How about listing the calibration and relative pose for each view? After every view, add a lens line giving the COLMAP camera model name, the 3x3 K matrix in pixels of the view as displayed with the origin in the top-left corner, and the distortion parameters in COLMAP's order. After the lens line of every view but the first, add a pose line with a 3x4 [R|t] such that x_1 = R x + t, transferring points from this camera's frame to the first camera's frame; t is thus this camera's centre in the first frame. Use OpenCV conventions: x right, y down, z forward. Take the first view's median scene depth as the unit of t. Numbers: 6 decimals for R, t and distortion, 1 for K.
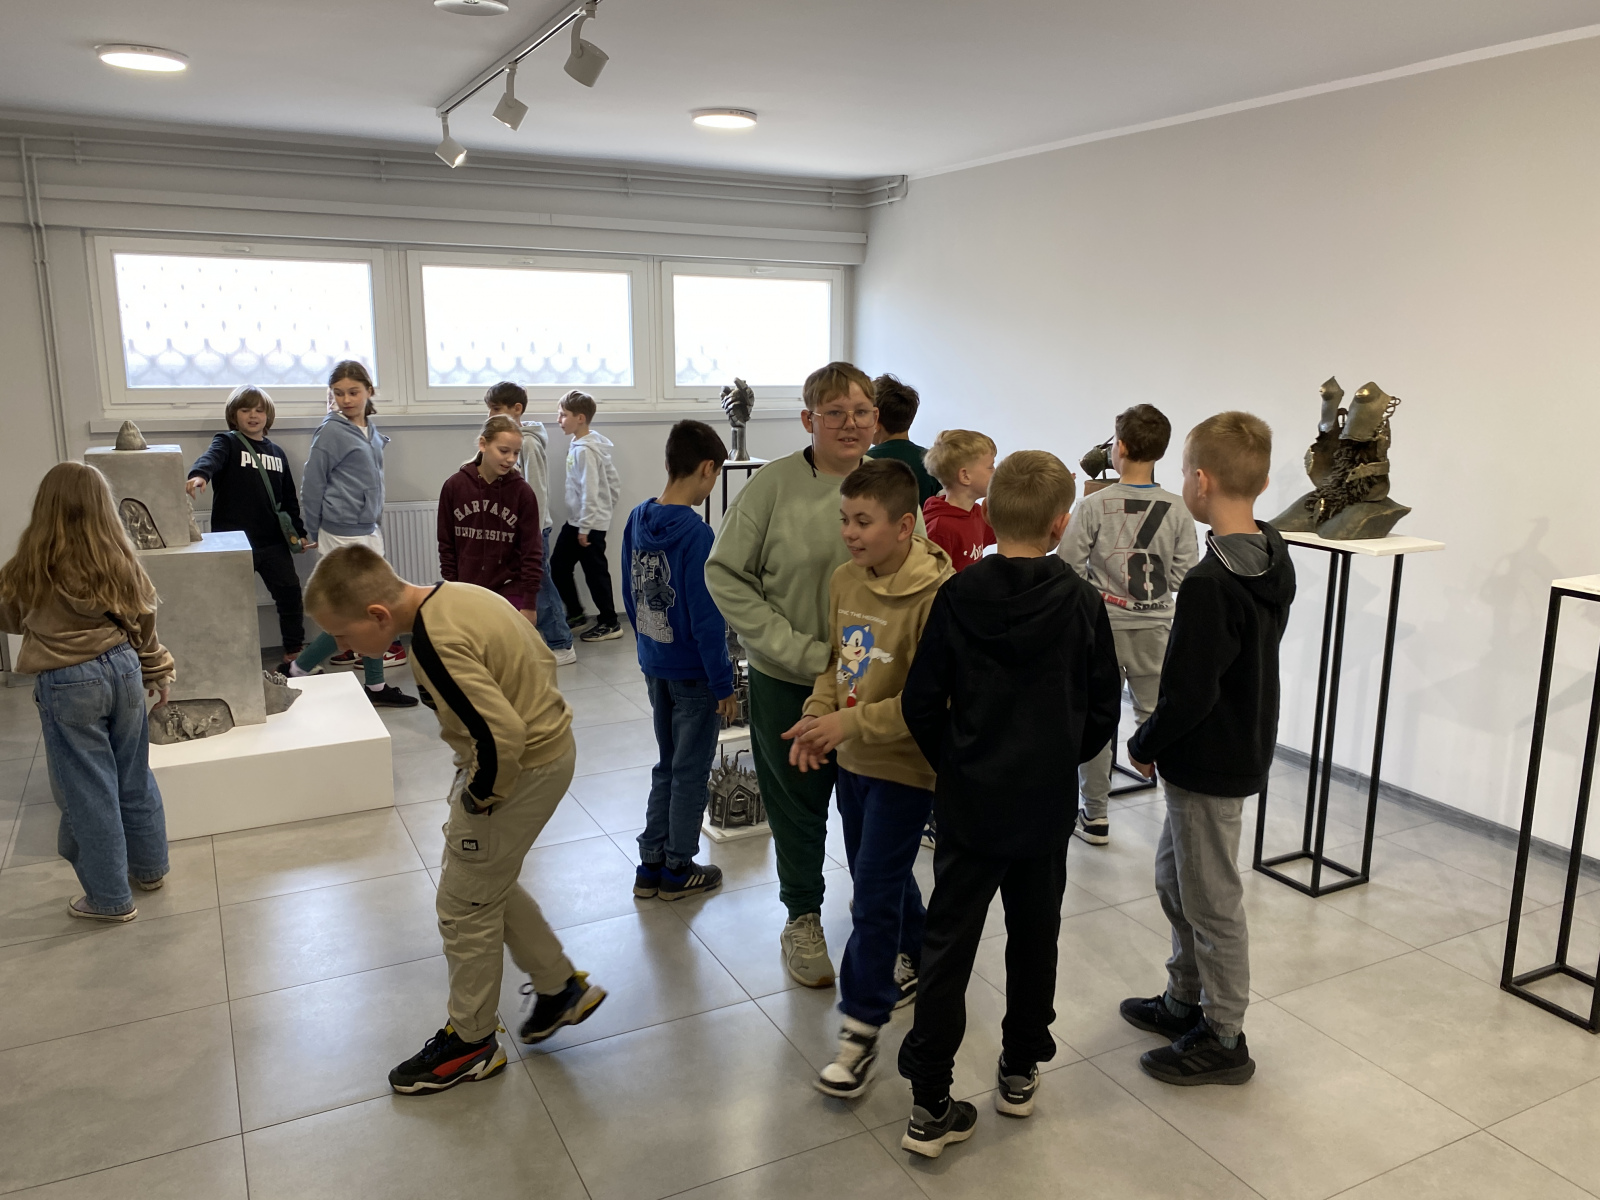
lens RADIAL K [[1222.7, 0, 836.5], [0, 1222.7, 600.6], [0, 0, 1]] dist [-0.006842, -0.010379]
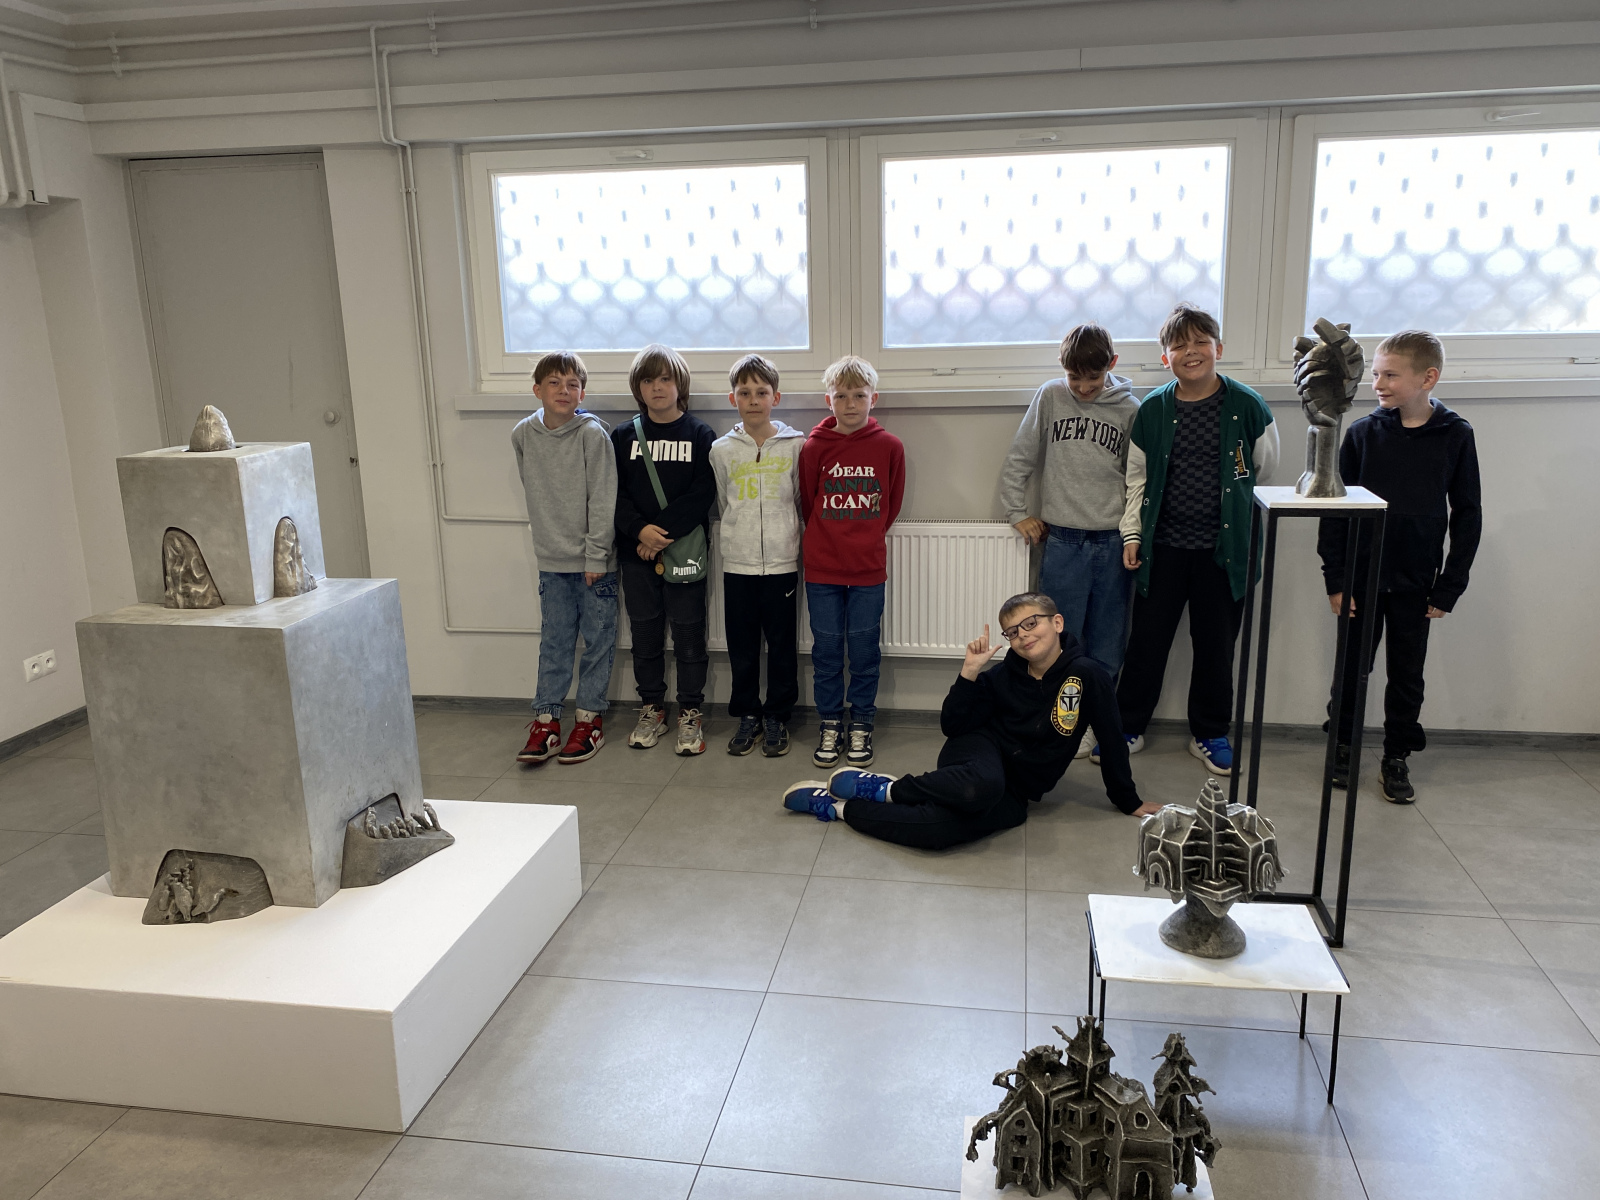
lens RADIAL K [[1218.0, 0, 809.4], [0, 1218.0, 602.3], [0, 0, 1]] dist [0.023847, -0.006569]
pose [[0.785448, 0.114577, -0.608230, 0.062217], [-0.093521, 0.993403, 0.066365, -0.089888], [0.611821, 0.004756, 0.790982, 0.523638]]
